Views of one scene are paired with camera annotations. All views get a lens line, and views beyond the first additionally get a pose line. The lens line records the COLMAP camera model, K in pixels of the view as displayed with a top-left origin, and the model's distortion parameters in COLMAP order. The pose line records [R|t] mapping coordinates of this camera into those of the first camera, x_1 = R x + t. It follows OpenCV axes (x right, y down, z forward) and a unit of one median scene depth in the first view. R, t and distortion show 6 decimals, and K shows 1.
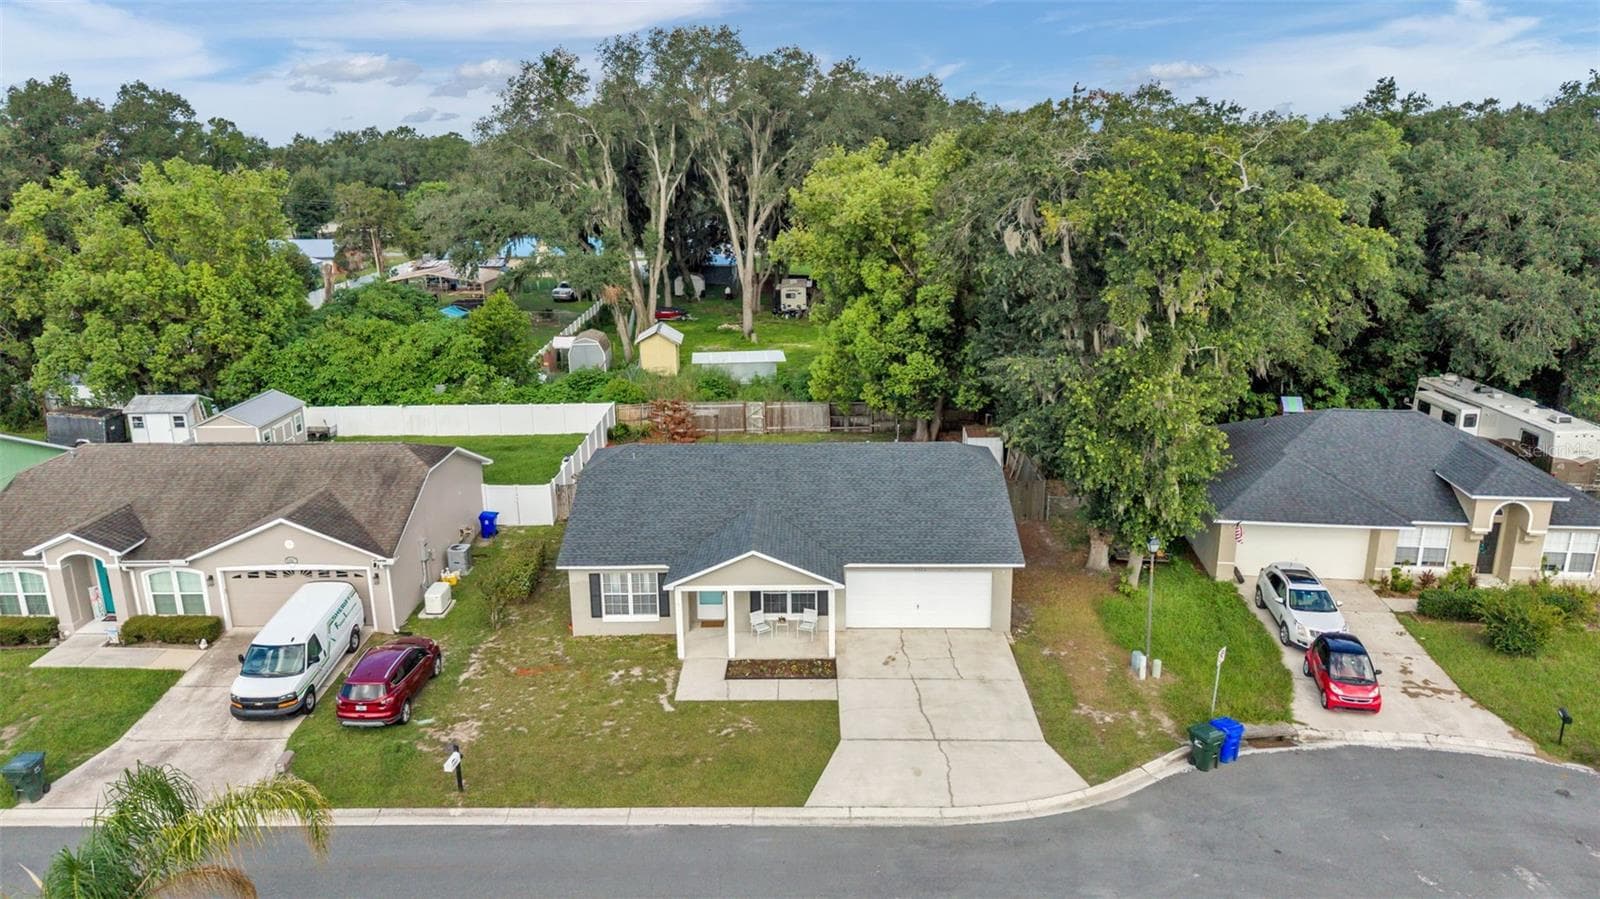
lens RADIAL K [[1067.7, 0, 800.0], [0, 1067.7, 449.5], [0, 0, 1]] dist [0.036699, -0.044376]
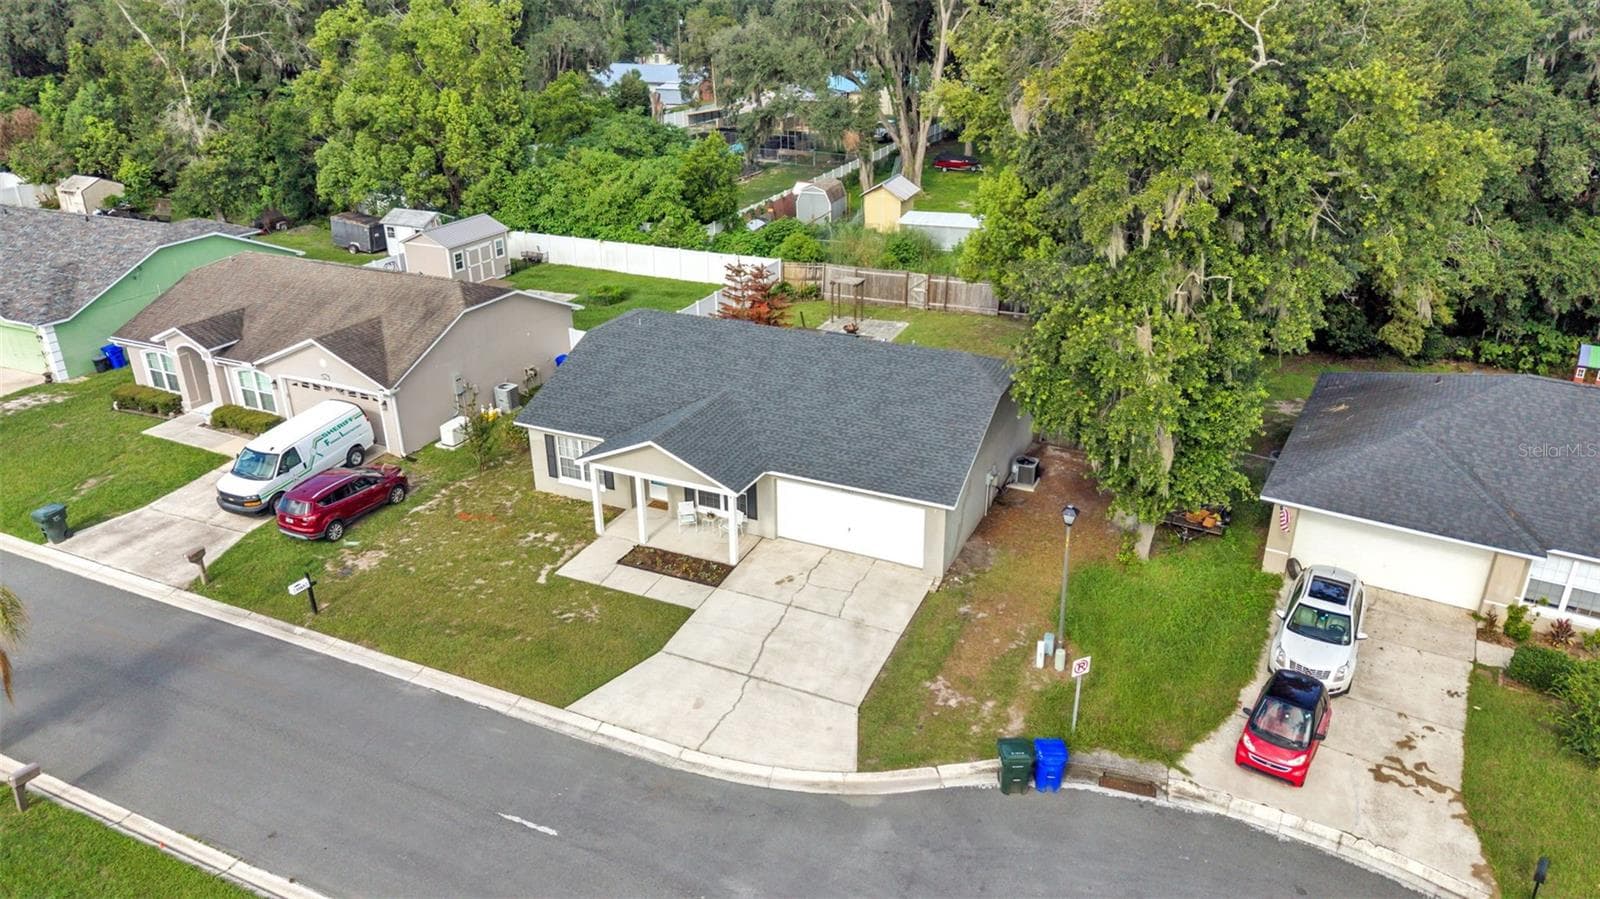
lens RADIAL K [[1067.7, 0, 800.0], [0, 1067.7, 449.5], [0, 0, 1]] dist [0.036699, -0.044376]
pose [[0.911563, 0.171352, -0.373752, 0.401556], [-0.114870, 0.978959, 0.168655, -0.067444], [0.394788, -0.110807, 0.912066, 0.168184]]
